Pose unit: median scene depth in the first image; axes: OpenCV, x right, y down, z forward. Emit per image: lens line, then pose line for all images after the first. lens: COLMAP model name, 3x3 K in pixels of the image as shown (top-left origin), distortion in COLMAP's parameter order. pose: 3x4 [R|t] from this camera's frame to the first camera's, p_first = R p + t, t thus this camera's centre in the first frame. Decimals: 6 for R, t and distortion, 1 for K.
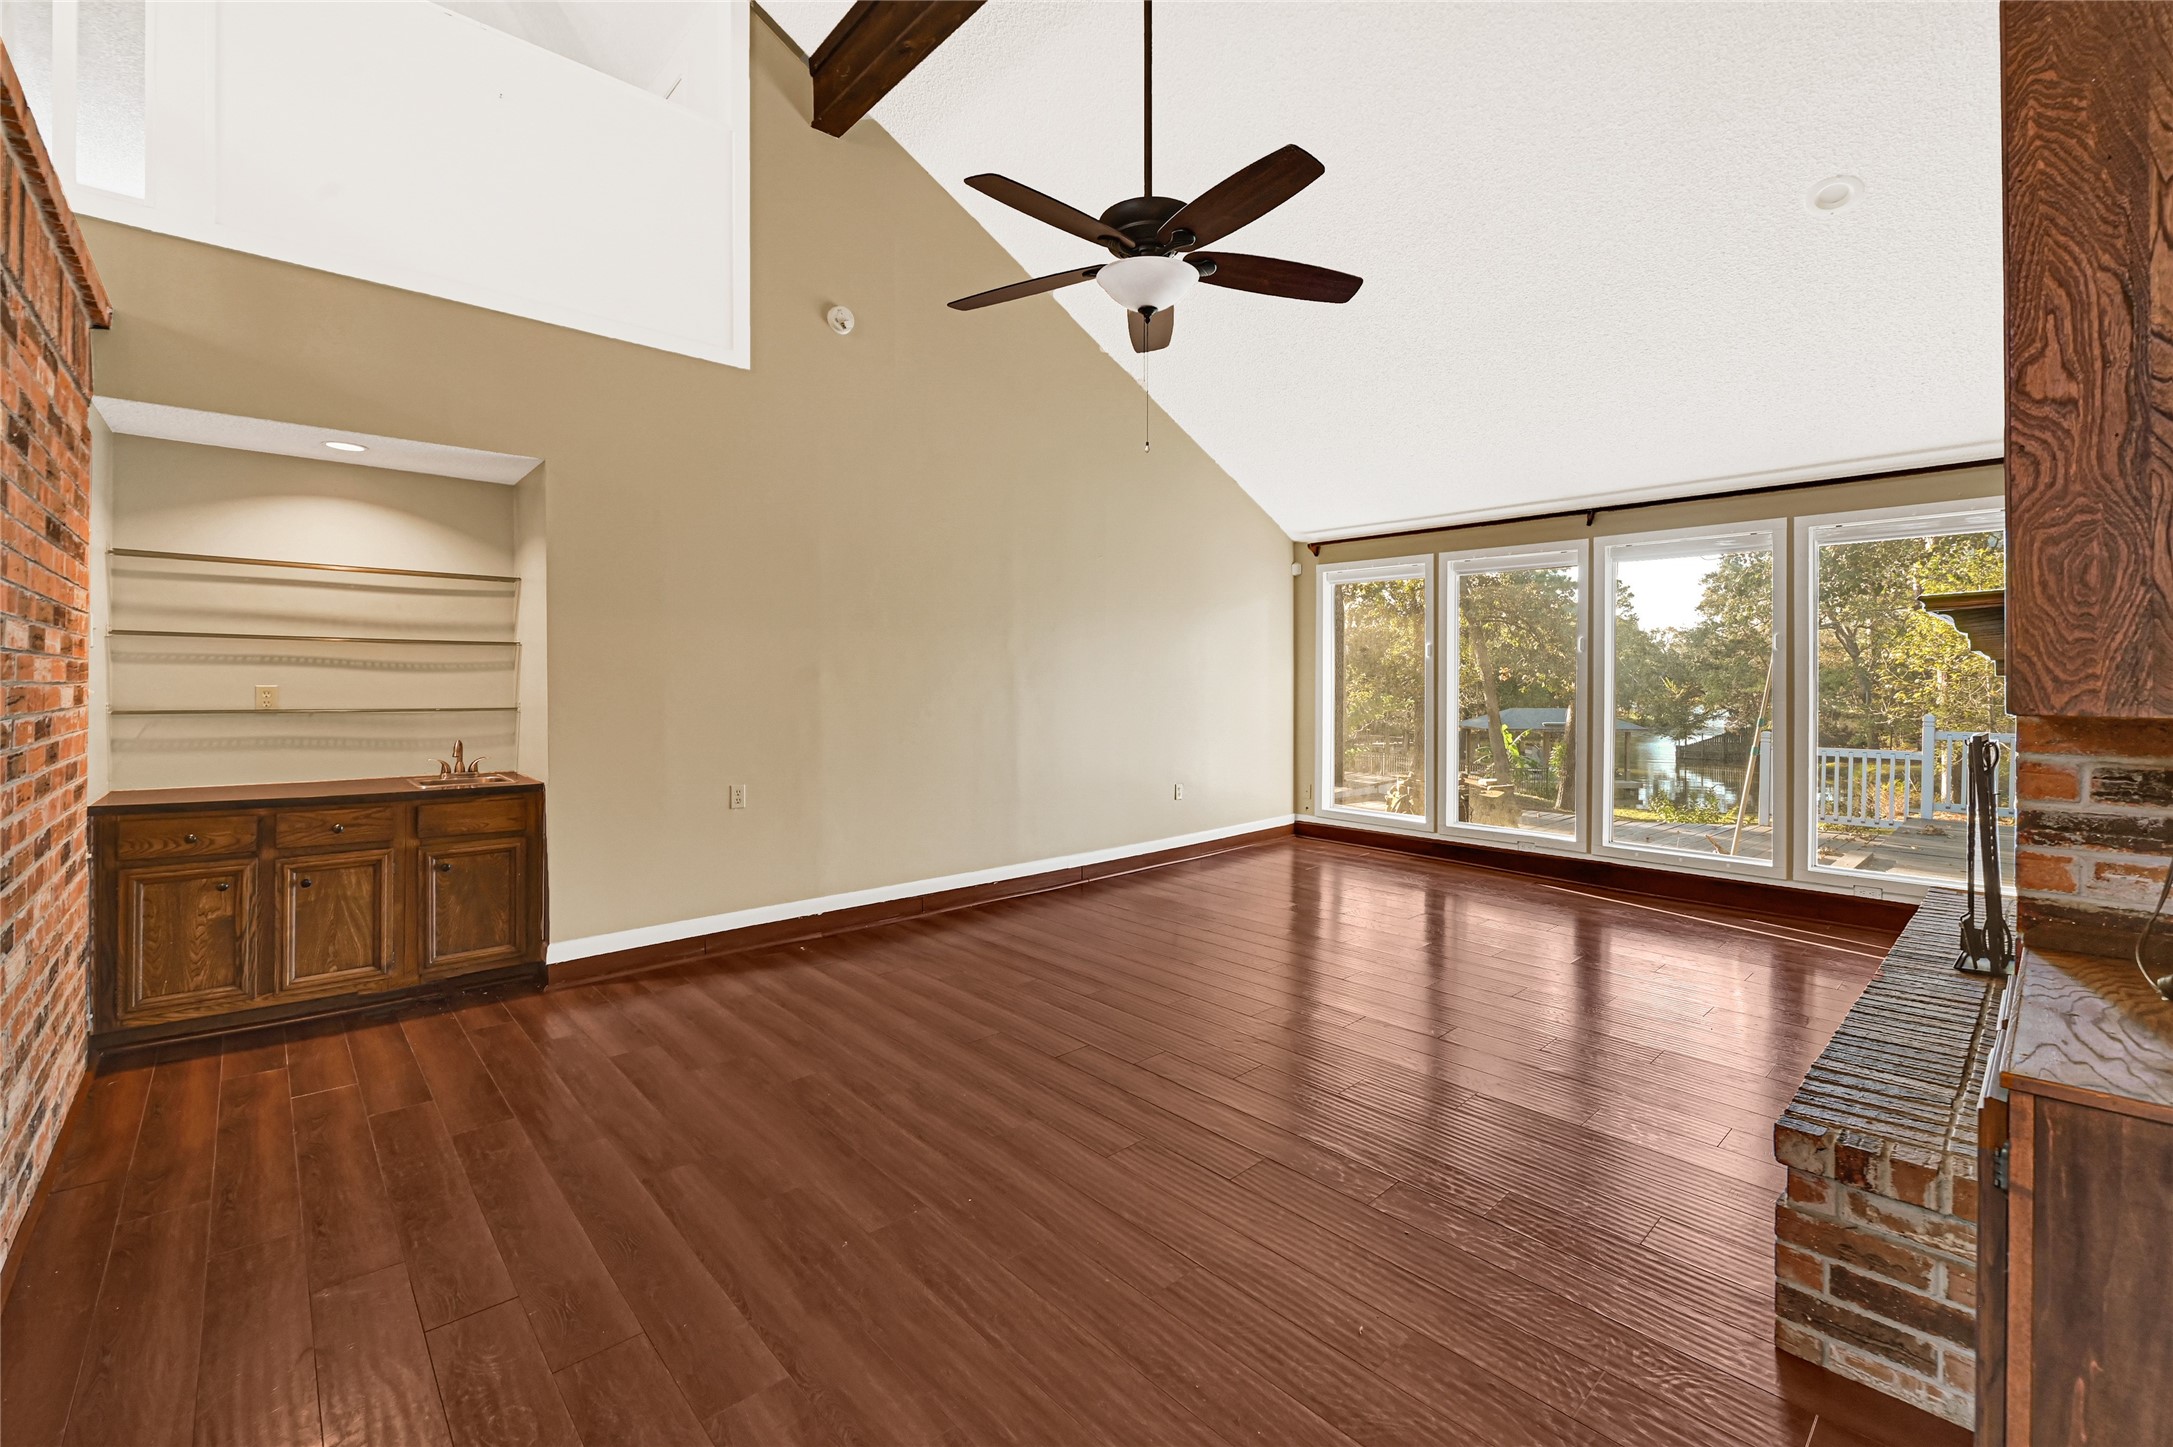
lens RADIAL K [[899.5, 0, 1063.8], [0, 899.5, 688.3], [0, 0, 1]] dist [-0.001941, -0.000237]
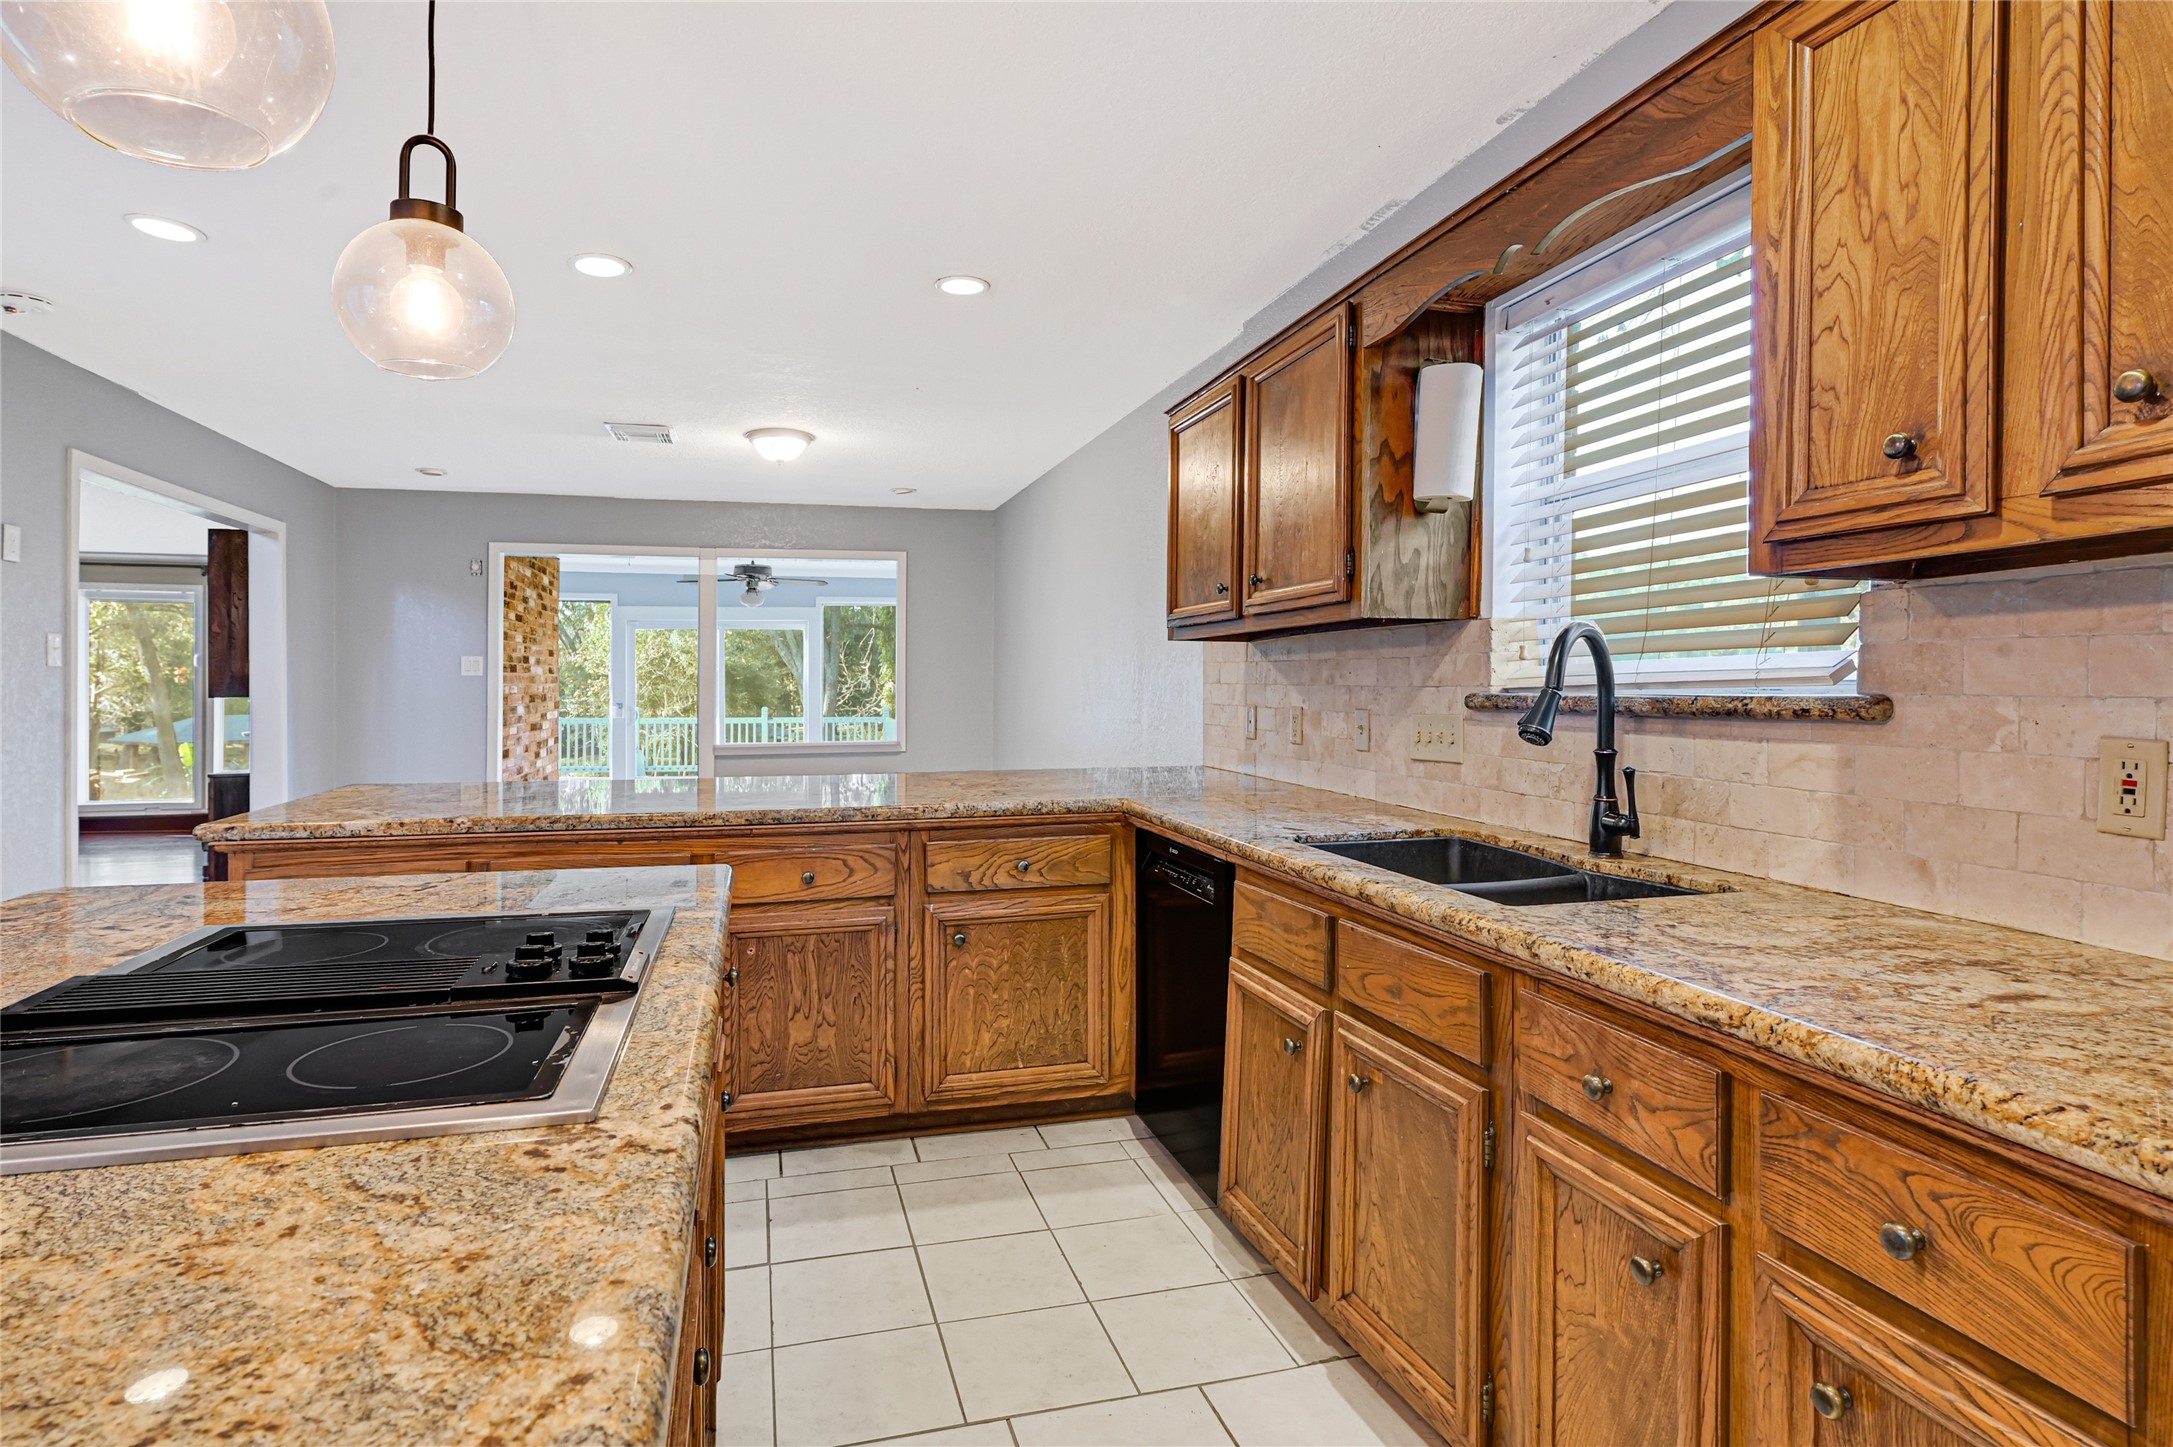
lens RADIAL K [[1088.4, 0, 1056.3], [0, 1088.4, 671.2], [0, 0, 1]] dist [0.013564, -0.002831]
pose [[0.438990, 0.006952, 0.898465, -1.221446], [0.008075, 0.999899, -0.011683, -0.004592], [-0.898456, 0.012384, 0.438889, -3.132375]]
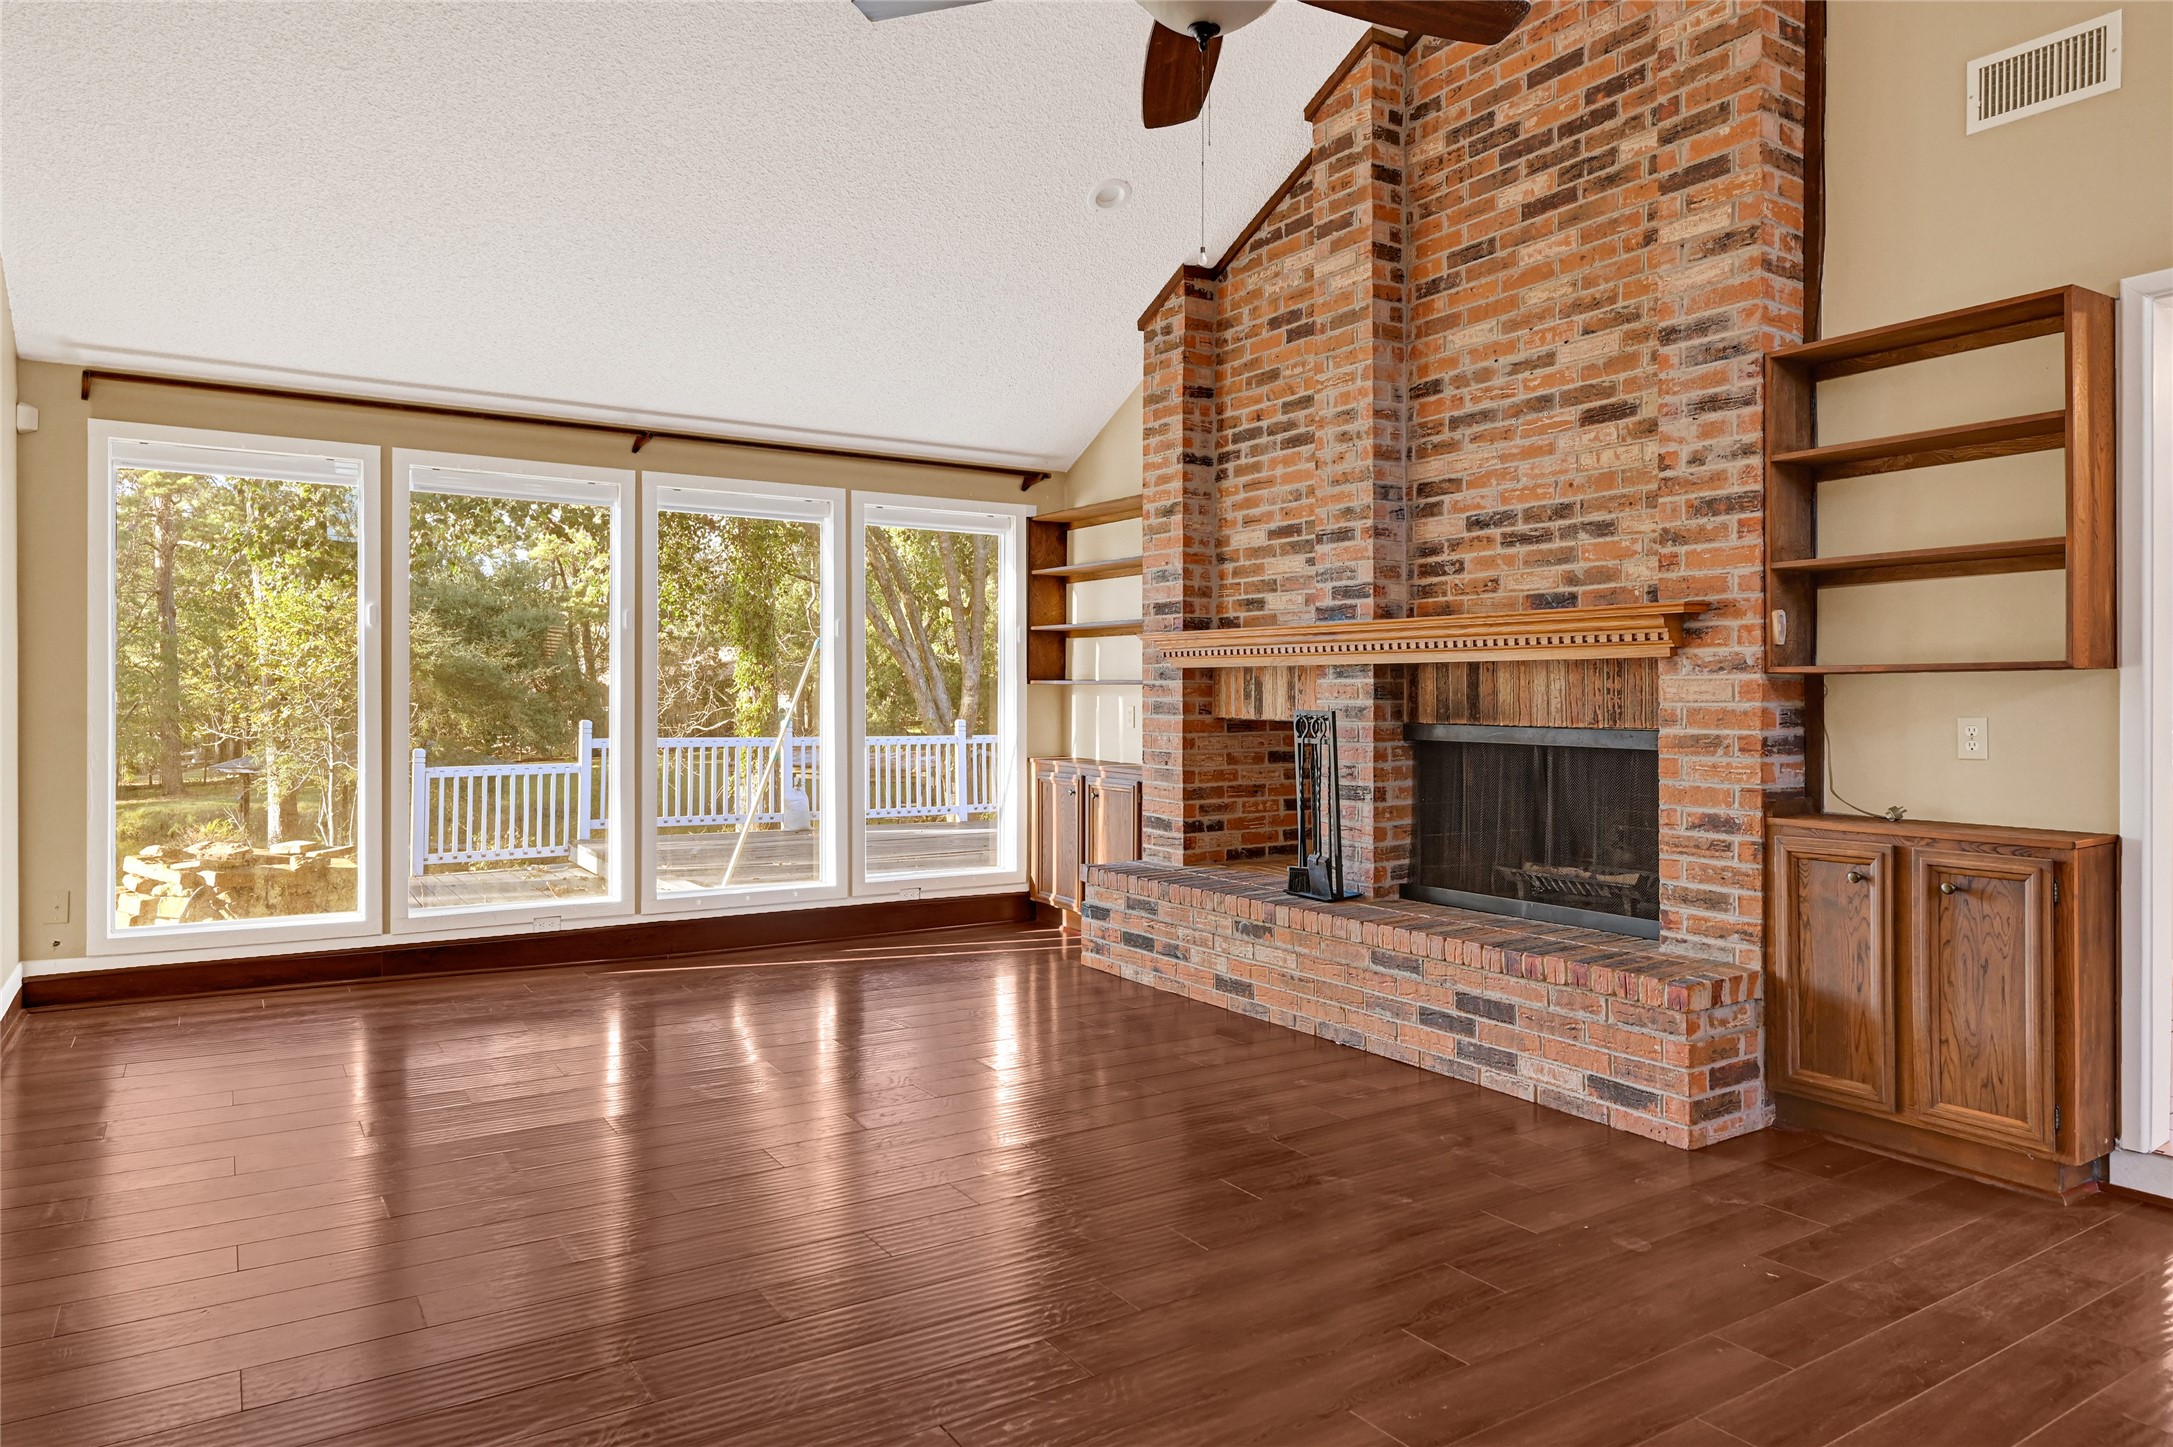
lens RADIAL K [[1350.7, 0, 1085.6], [0, 1350.7, 701.2], [0, 0, 1]] dist [-0.000061, -0.002864]
pose [[0.165354, -0.005352, 0.986220, -1.370239], [0.006899, 0.999967, 0.004269, 0.044145], [-0.986210, 0.006098, 0.165386, 1.573785]]
